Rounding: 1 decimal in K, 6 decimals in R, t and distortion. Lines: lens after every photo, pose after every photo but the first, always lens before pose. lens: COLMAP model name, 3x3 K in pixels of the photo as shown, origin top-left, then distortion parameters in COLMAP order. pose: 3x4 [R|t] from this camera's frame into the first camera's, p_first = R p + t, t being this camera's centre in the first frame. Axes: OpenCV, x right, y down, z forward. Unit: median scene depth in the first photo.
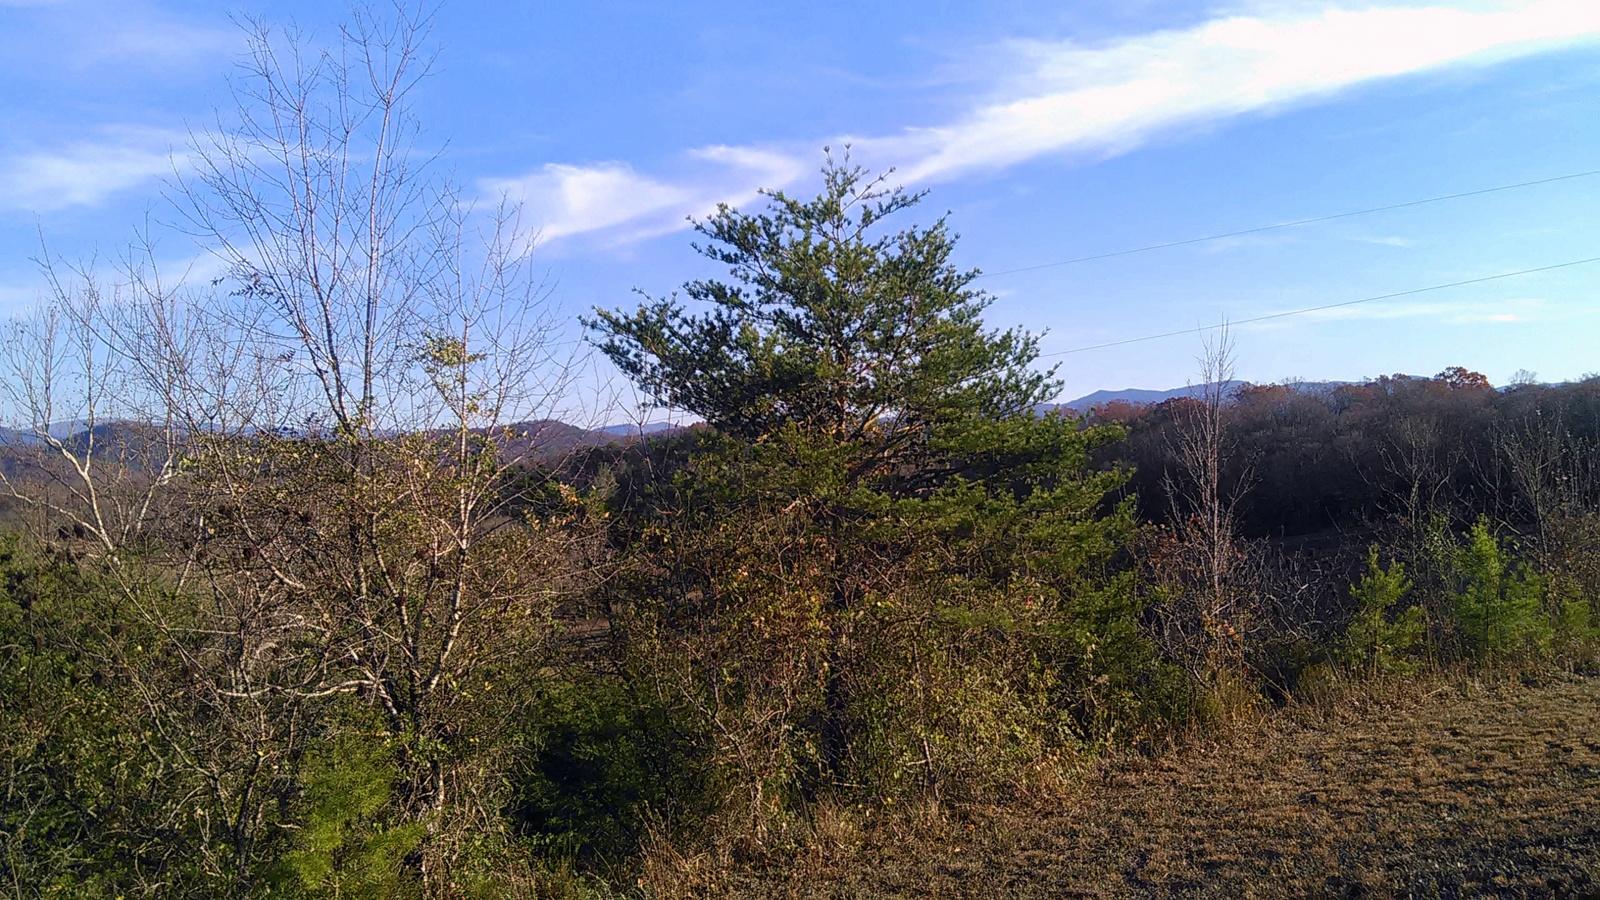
lens RADIAL K [[1489.8, 0, 802.8], [0, 1489.8, 441.5], [0, 0, 1]] dist [0.095026, -0.225959]
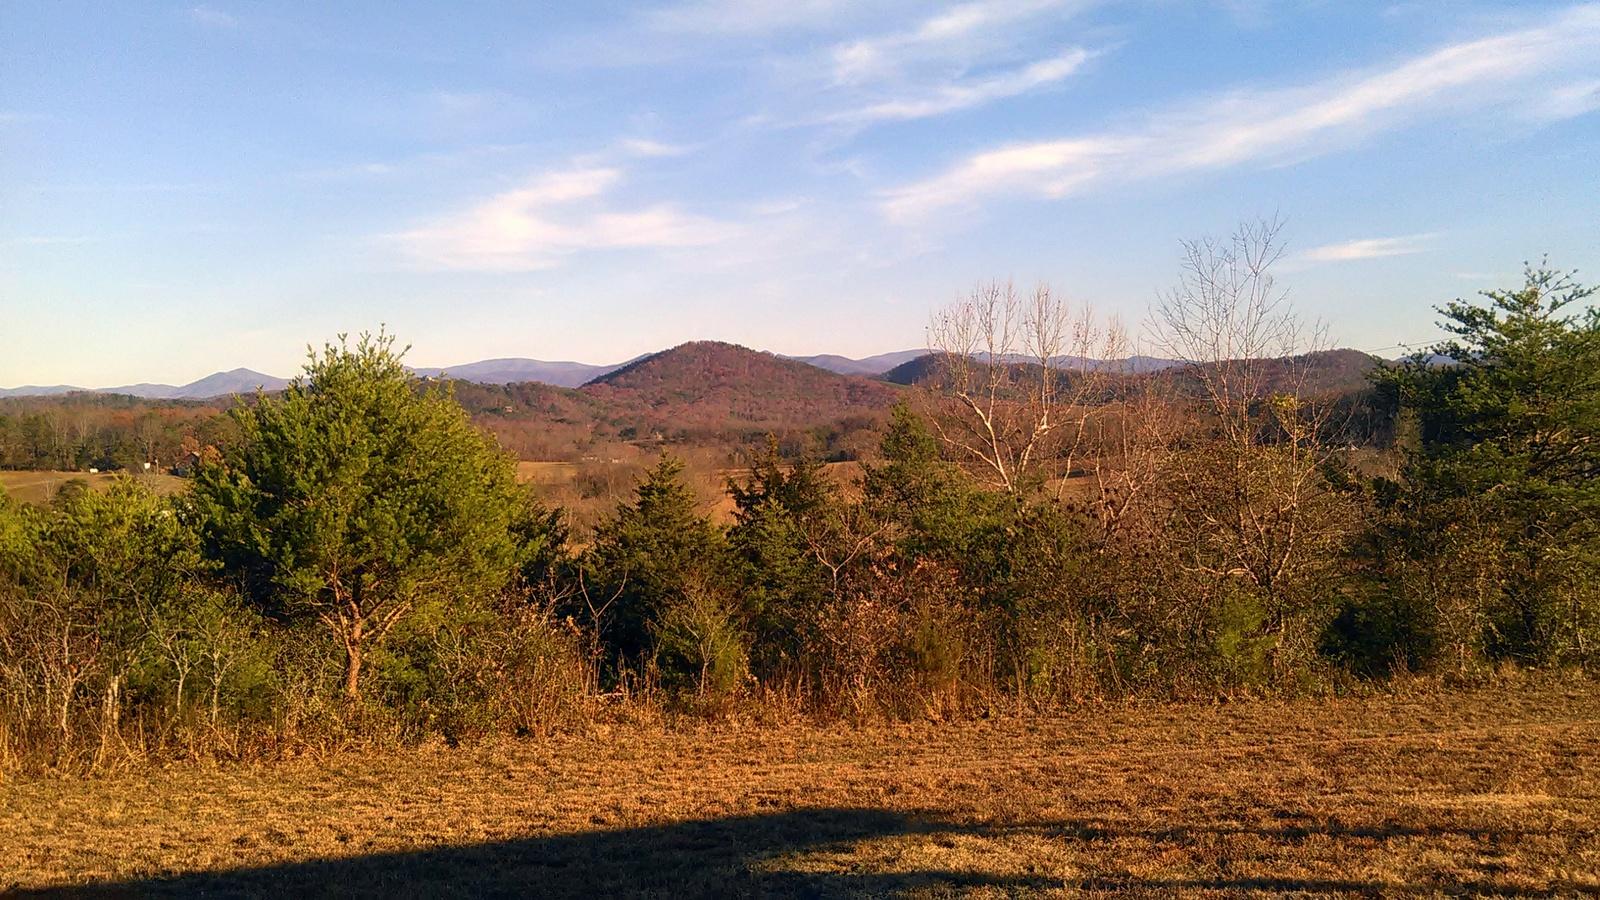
lens RADIAL K [[1482.1, 0, 802.5], [0, 1482.1, 439.8], [0, 0, 1]] dist [0.077340, -0.197201]
pose [[0.868481, 0.018460, -0.495379, 0.090856], [0.005377, 0.998897, 0.046649, -0.056658], [0.495694, -0.043177, 0.867423, -0.512112]]
